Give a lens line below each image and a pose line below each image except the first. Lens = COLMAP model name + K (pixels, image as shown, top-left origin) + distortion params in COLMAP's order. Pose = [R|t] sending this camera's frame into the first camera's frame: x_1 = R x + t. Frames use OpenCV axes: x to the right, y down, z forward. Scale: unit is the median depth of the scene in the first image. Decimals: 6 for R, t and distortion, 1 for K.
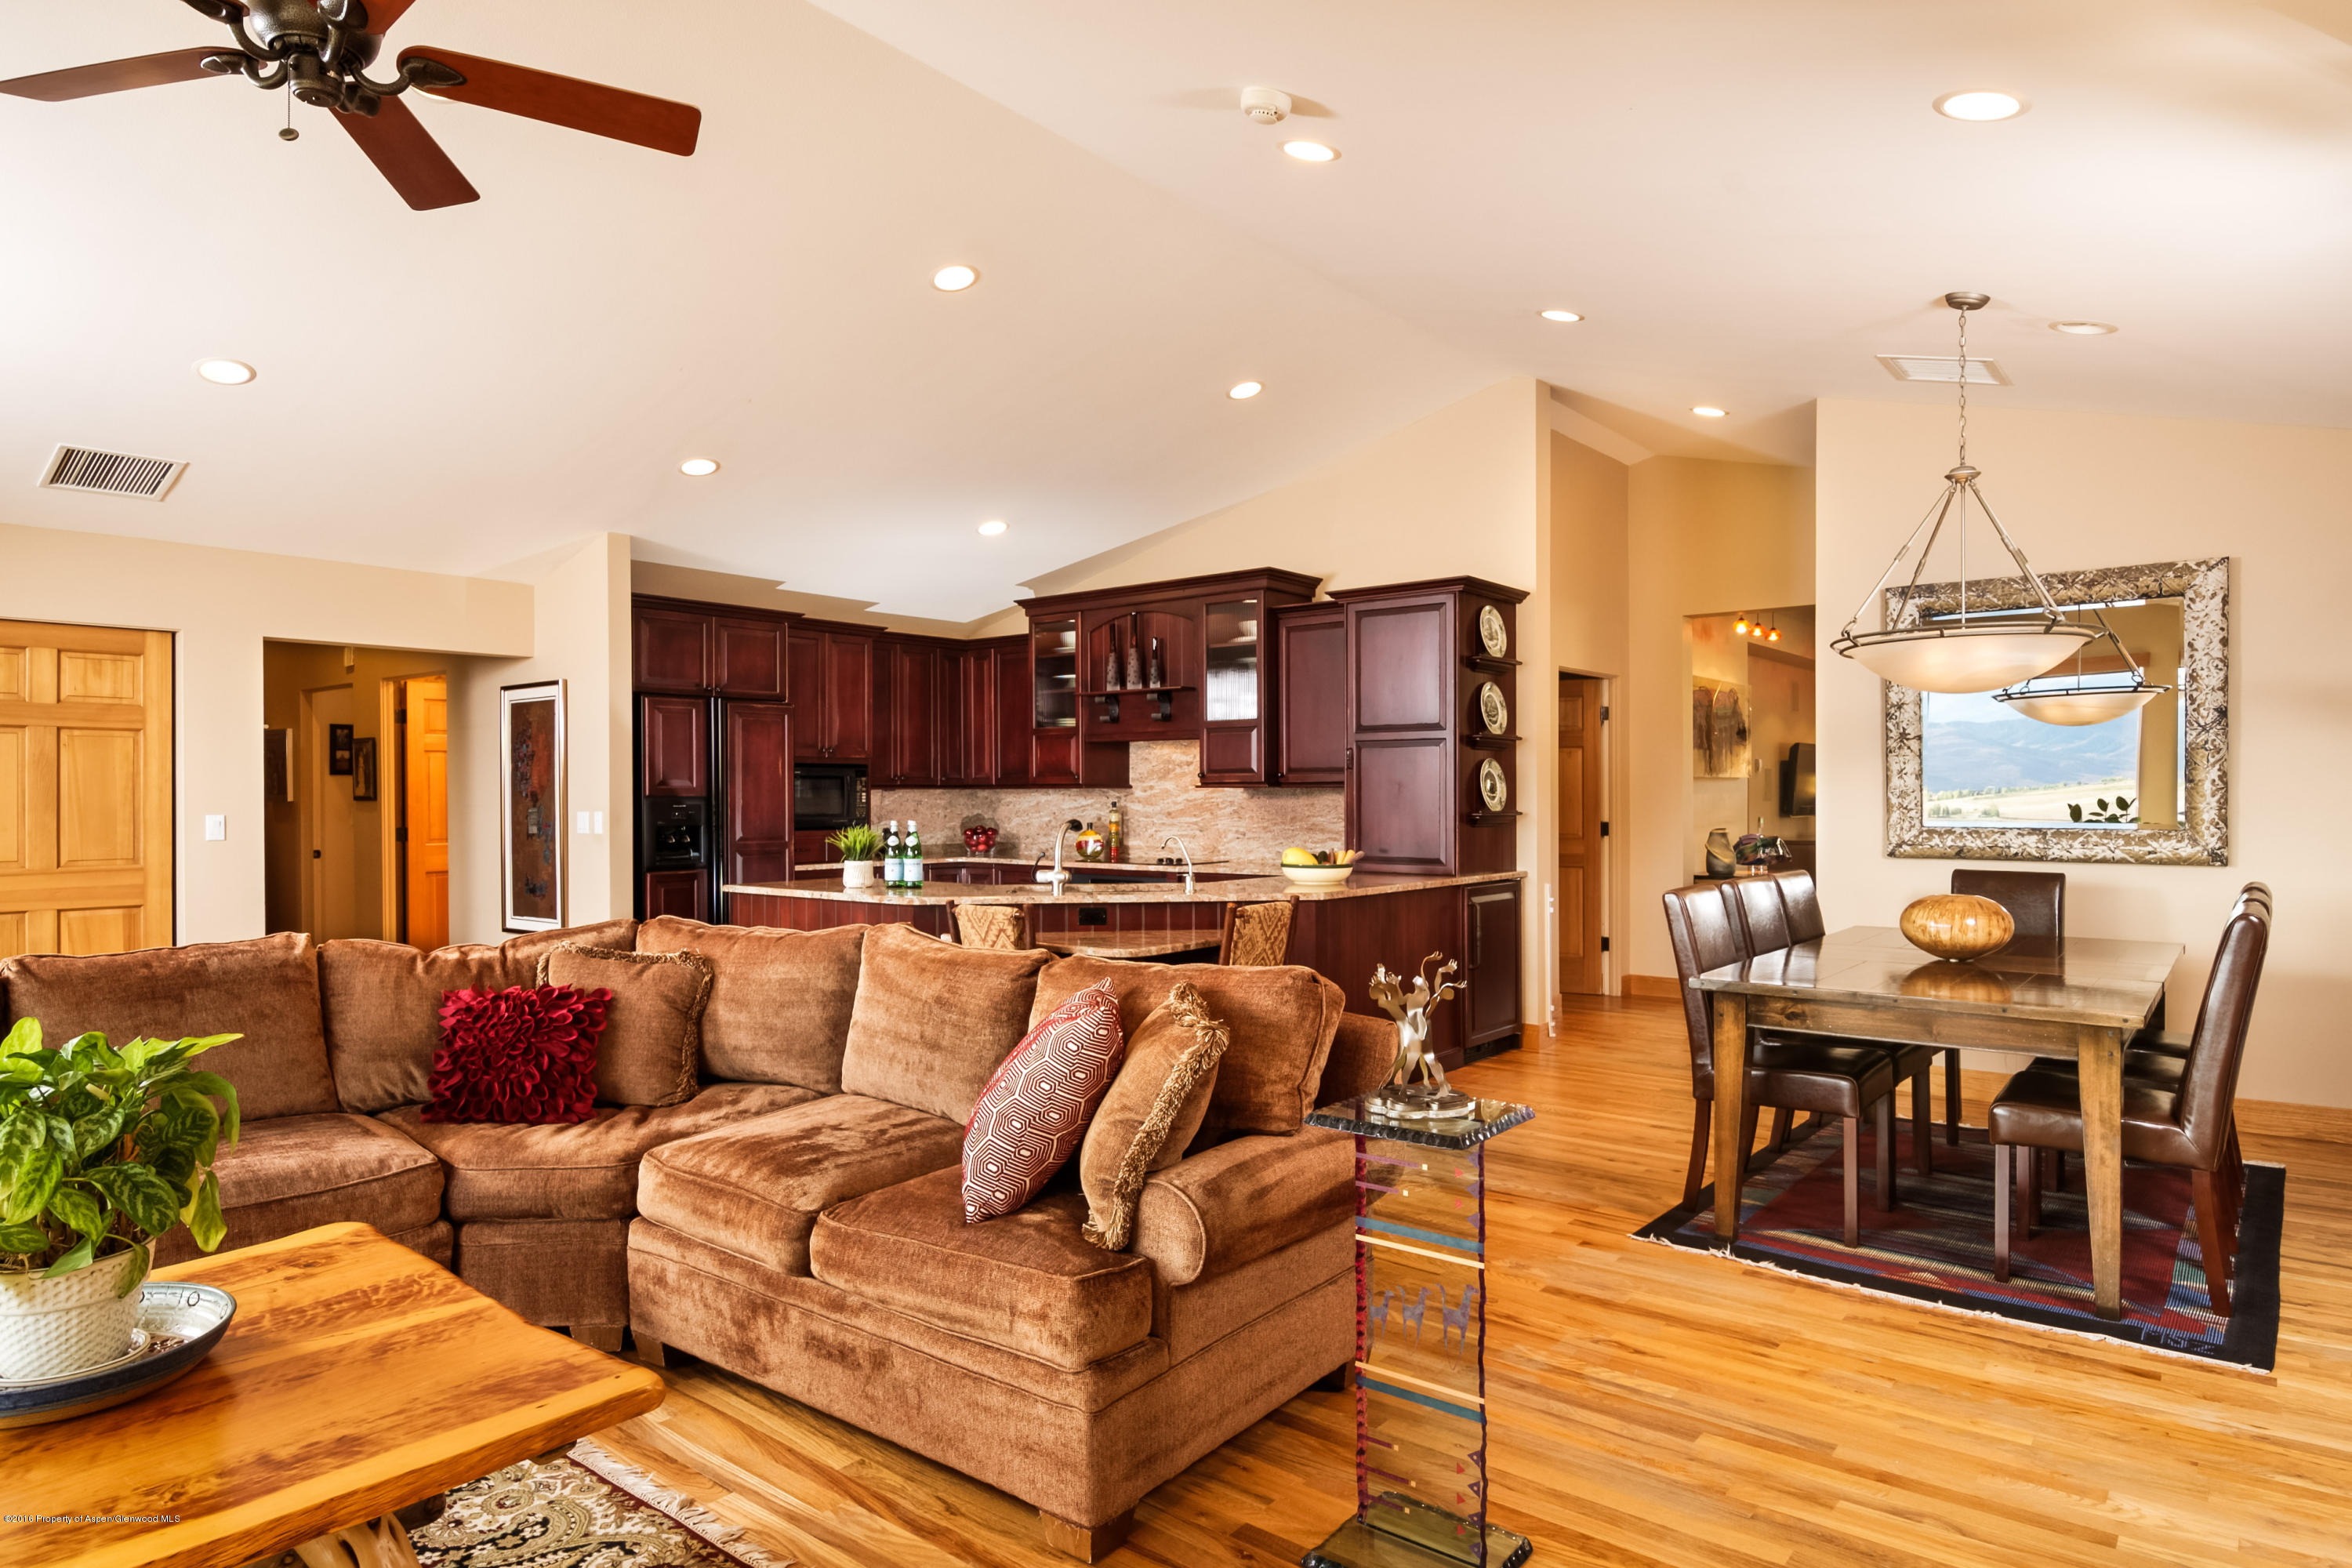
lens RADIAL K [[1355.2, 0, 1176.0], [0, 1355.2, 784.0], [0, 0, 1]] dist [0.002490, 0.000243]
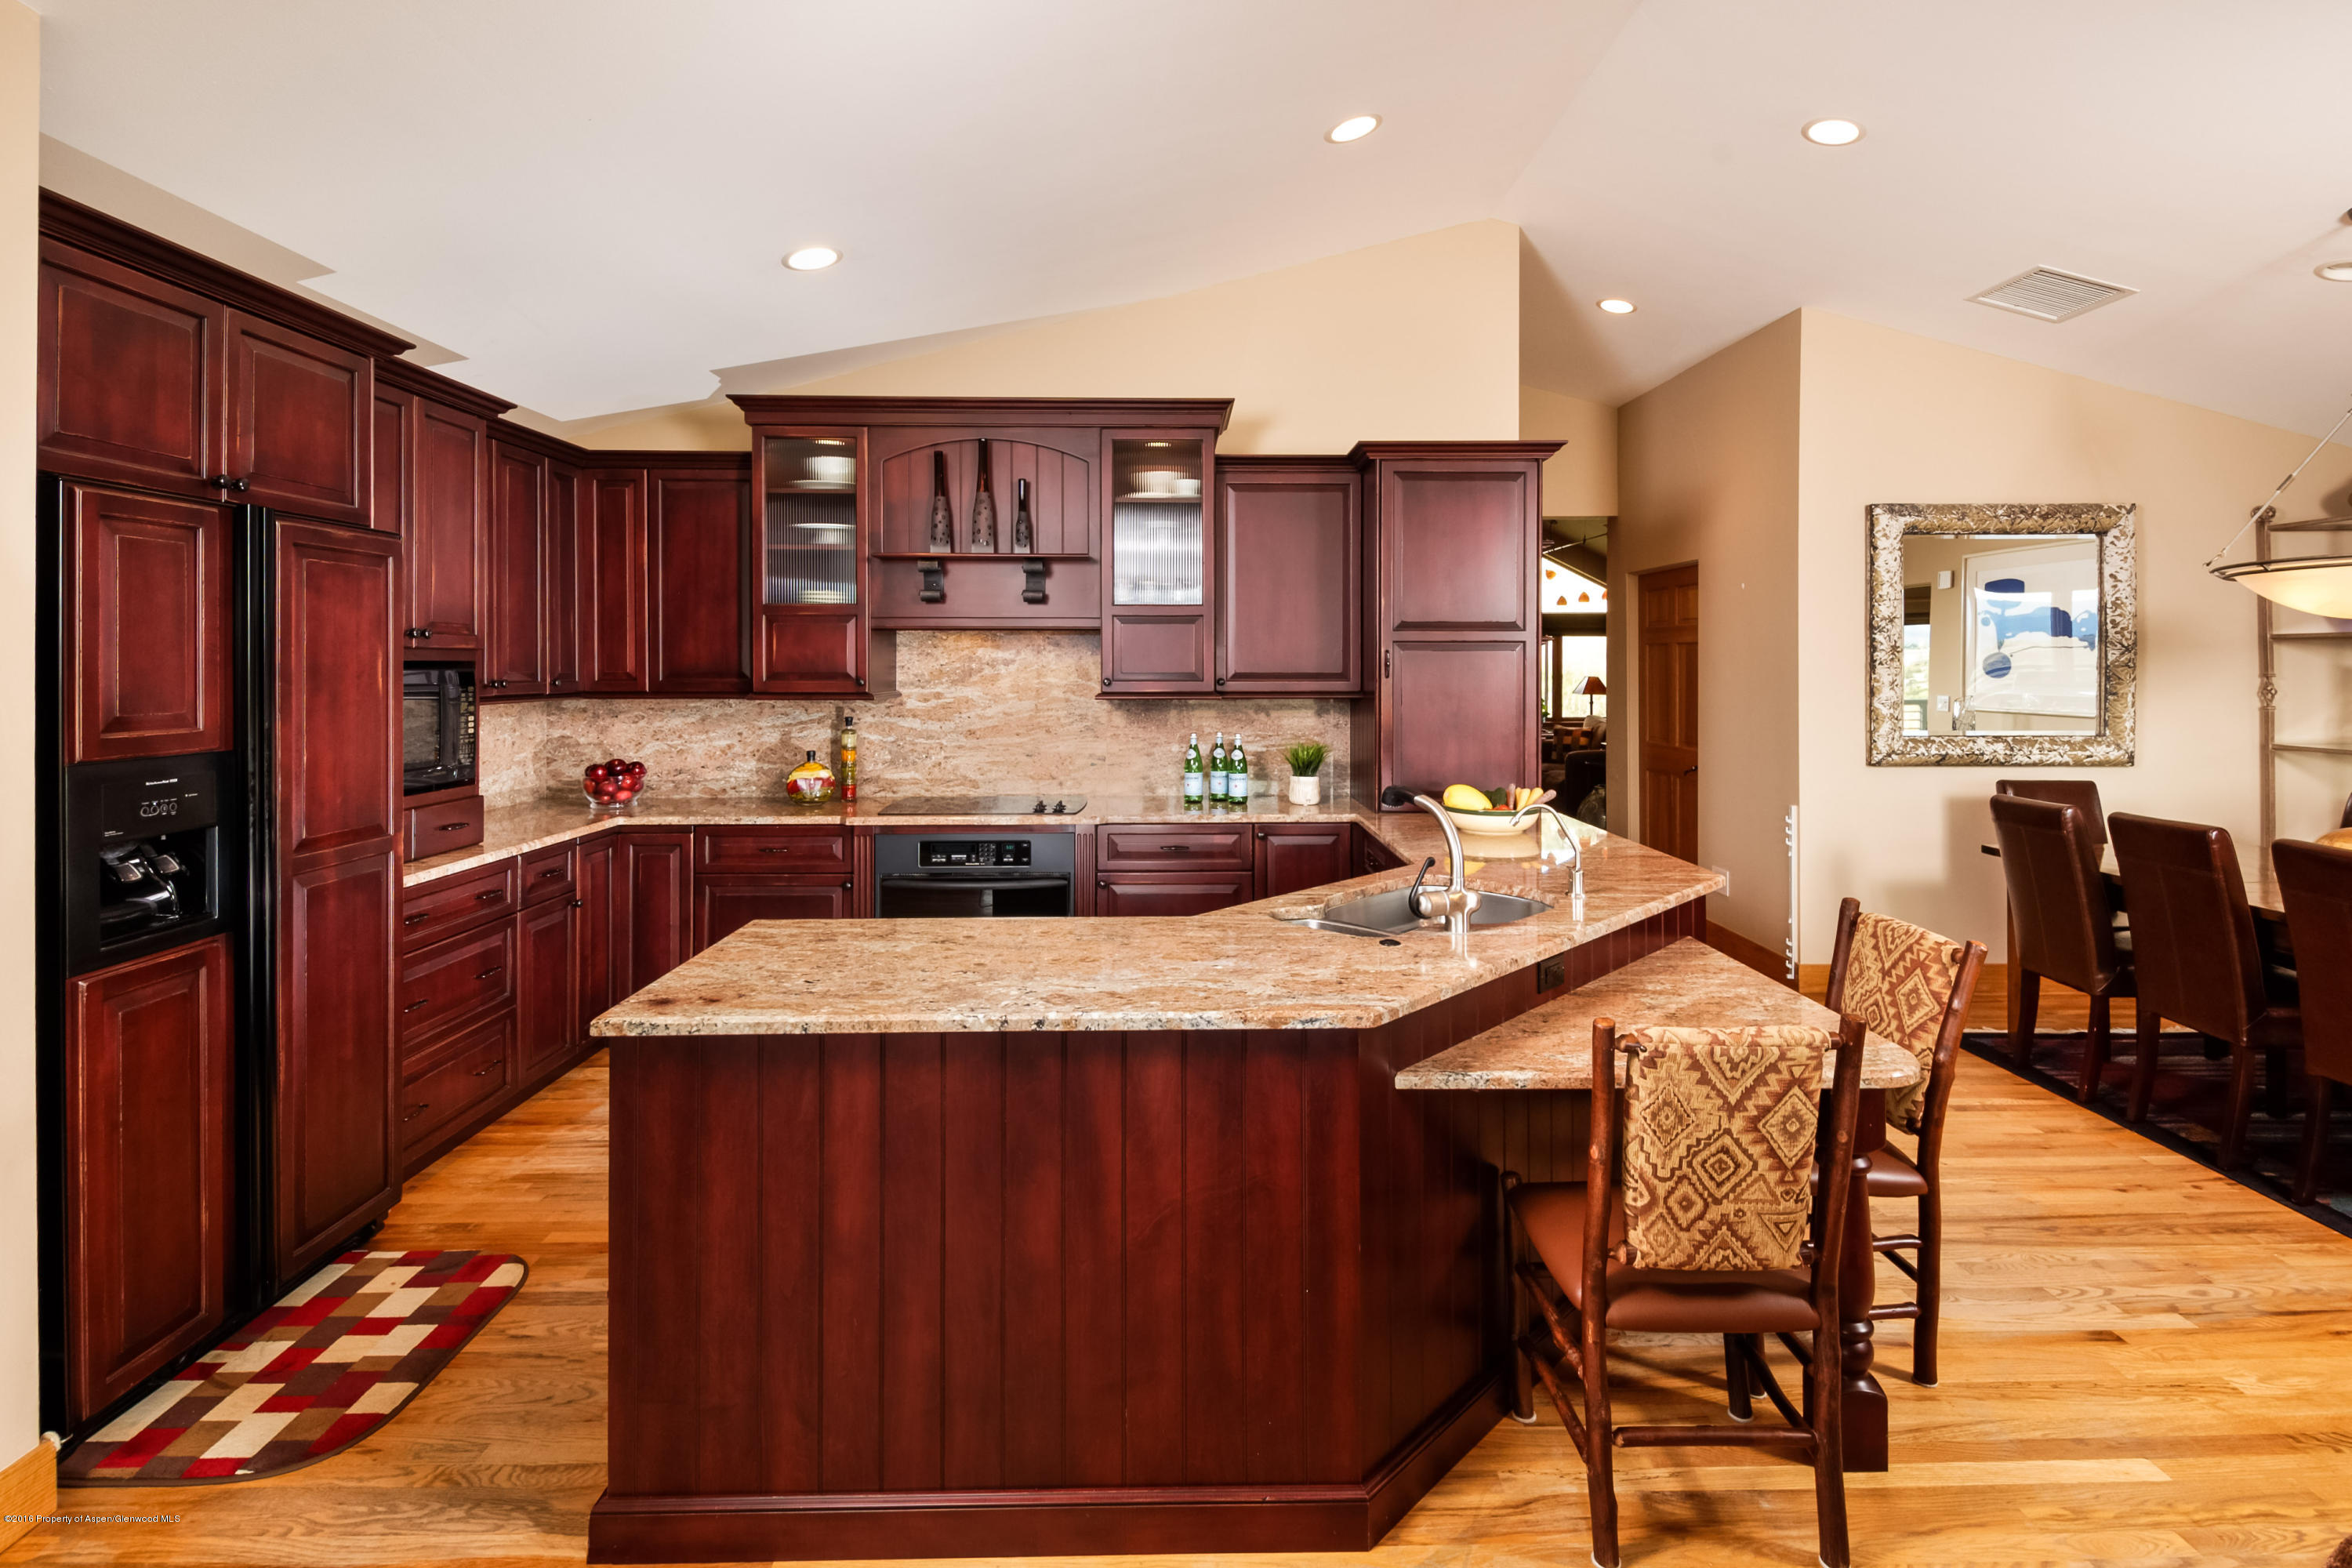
lens RADIAL K [[1135.0, 0, 1179.3], [0, 1135.0, 651.5], [0, 0, 1]] dist [-0.001158, -0.000251]
pose [[0.760942, 0.007509, 0.648777, -0.334179], [-0.006281, 0.999971, -0.004207, -0.020009], [-0.648790, -0.000873, 0.760967, 0.532985]]
